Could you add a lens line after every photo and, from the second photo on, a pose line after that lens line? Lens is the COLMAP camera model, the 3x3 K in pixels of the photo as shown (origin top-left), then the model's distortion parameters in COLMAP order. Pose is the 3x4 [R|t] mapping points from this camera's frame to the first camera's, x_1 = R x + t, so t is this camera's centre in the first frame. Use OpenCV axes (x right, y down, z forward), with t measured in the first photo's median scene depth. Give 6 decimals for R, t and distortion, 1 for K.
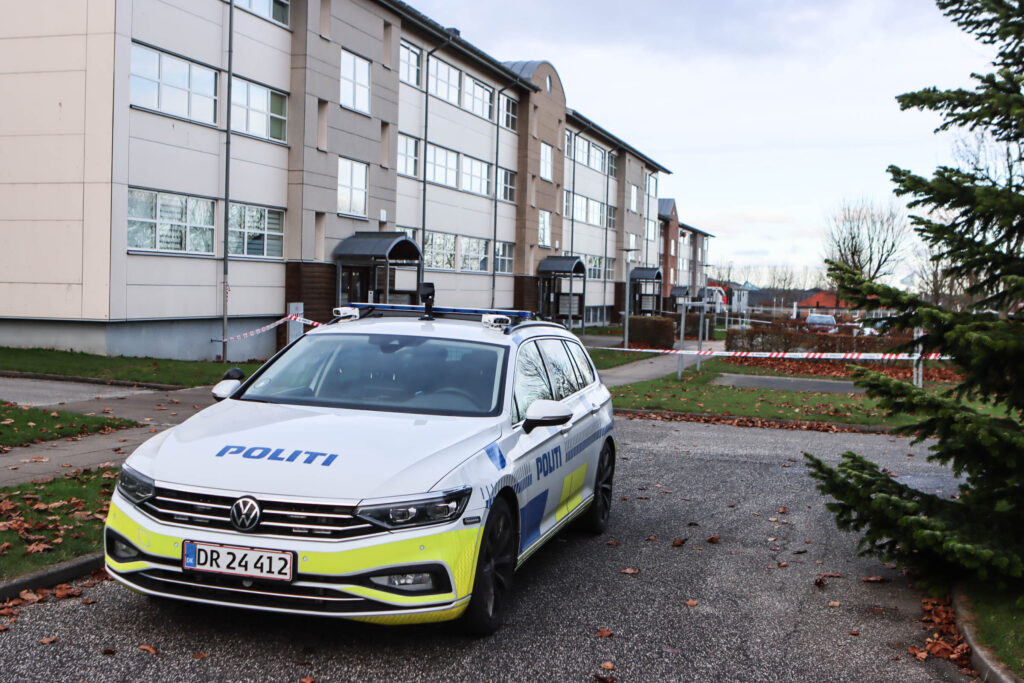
lens RADIAL K [[1200.7, 0, 514.2], [0, 1200.7, 338.7], [0, 0, 1]] dist [-0.084236, 0.000000]
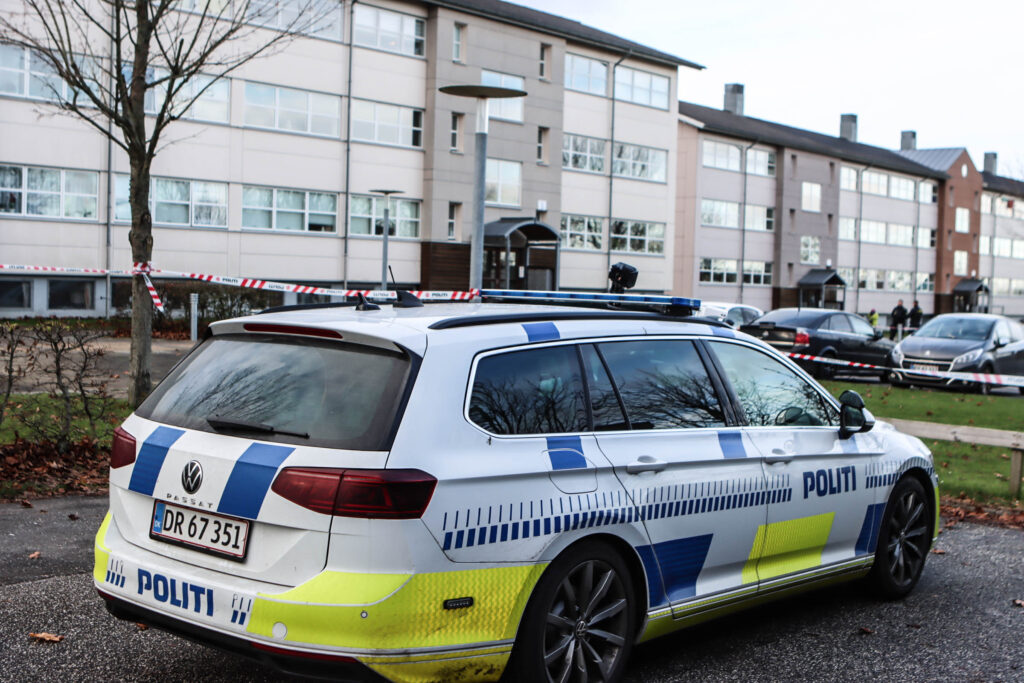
lens RADIAL K [[1350.0, 0, 510.7], [0, 1350.0, 347.3], [0, 0, 1]] dist [-0.058681, 0.000000]
pose [[0.896839, 0.001300, -0.442355, 0.455915], [-0.010438, 0.999779, -0.018224, 0.092416], [0.442233, 0.020961, 0.896655, -1.372381]]
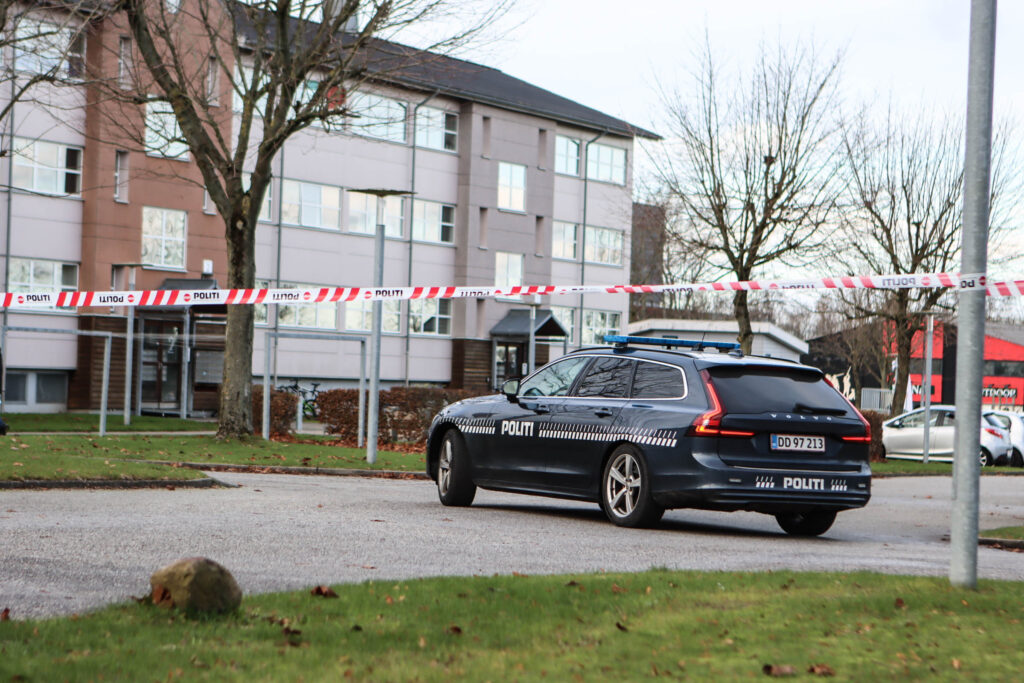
lens RADIAL K [[2898.8, 0, 511.3], [0, 2898.8, 345.2], [0, 0, 1]] dist [-0.572431, 0.000000]
pose [[0.984593, 0.005149, -0.174788, 0.408930], [-0.014480, 0.998534, -0.052146, 0.102358], [0.174263, 0.053873, 0.983224, -2.012343]]
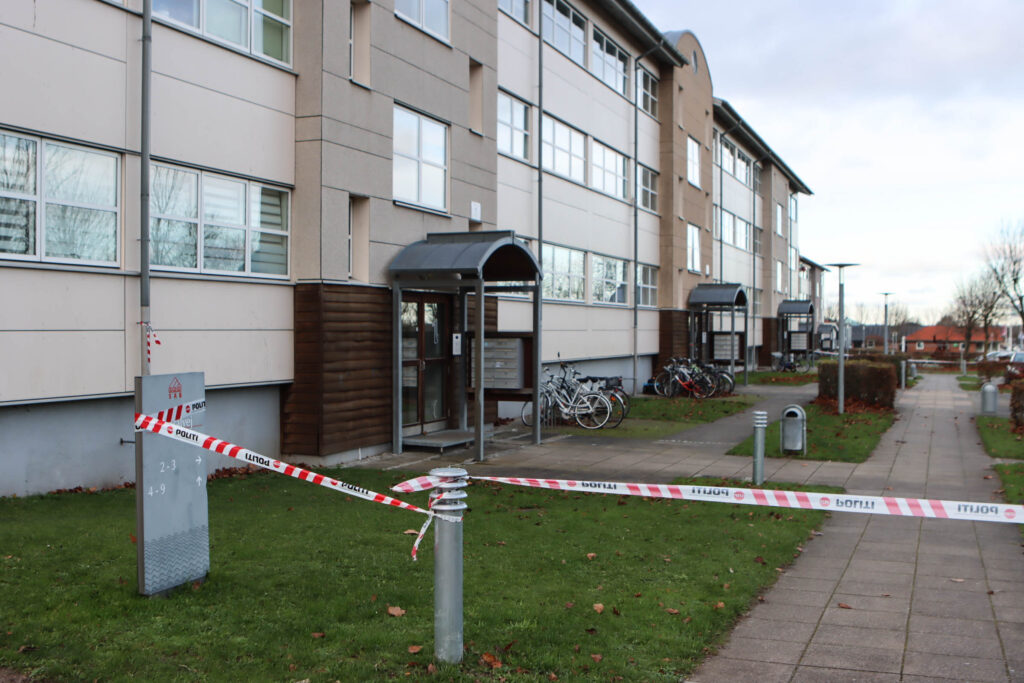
lens RADIAL K [[1080.2, 0, 511.5], [0, 1080.2, 346.4], [0, 0, 1]] dist [-0.088865, 0.000000]
pose [[0.995181, -0.022624, -0.095409, -0.045965], [0.019936, 0.999380, -0.029029, -0.019519], [0.096007, 0.026987, 0.995015, 0.522658]]
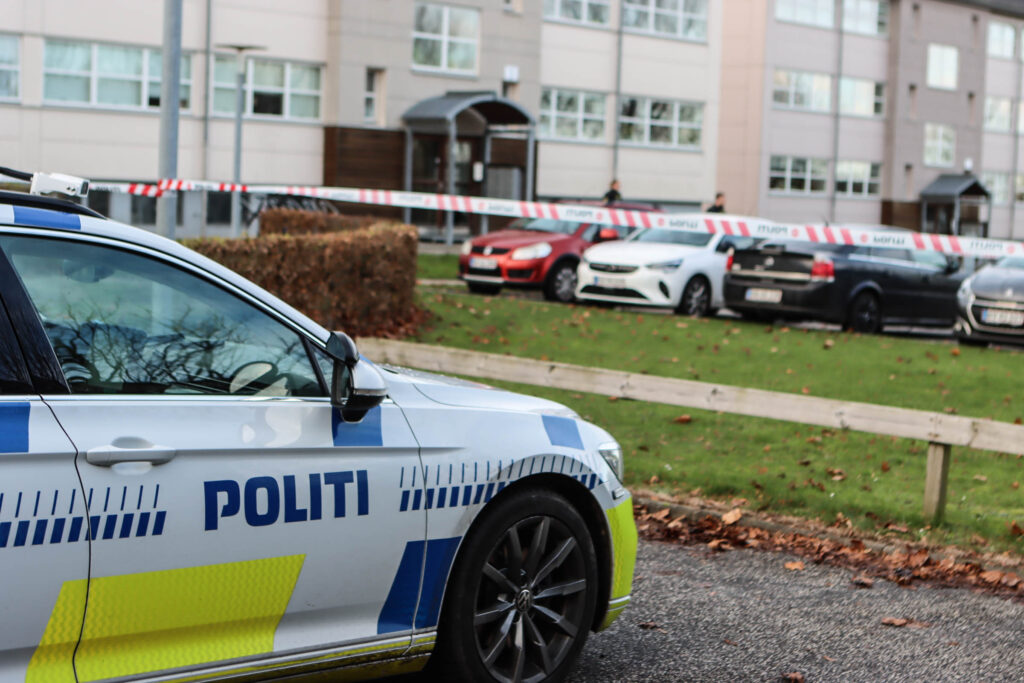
lens RADIAL K [[1926.0, 0, 508.3], [0, 1926.0, 338.1], [0, 0, 1]] dist [-0.023757, 0.000000]
pose [[0.883898, 0.020801, -0.467217, 0.505669], [-0.019226, 0.999782, 0.008138, 0.093986], [0.467284, 0.001790, 0.884105, -1.286728]]
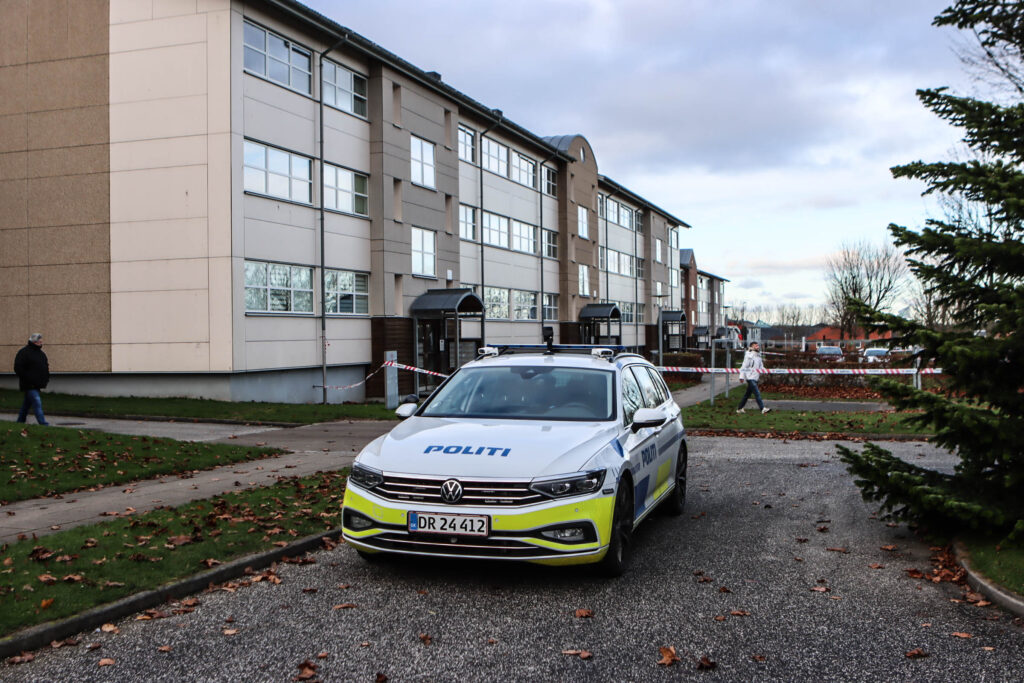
lens RADIAL K [[1080.2, 0, 518.8], [0, 1080.2, 339.0], [0, 0, 1]] dist [-0.088865, 0.000000]
pose [[0.998893, -0.038145, -0.027544, -0.018001], [0.037064, 0.998561, -0.038756, 0.003179], [0.028982, 0.037692, 0.998869, -0.051576]]
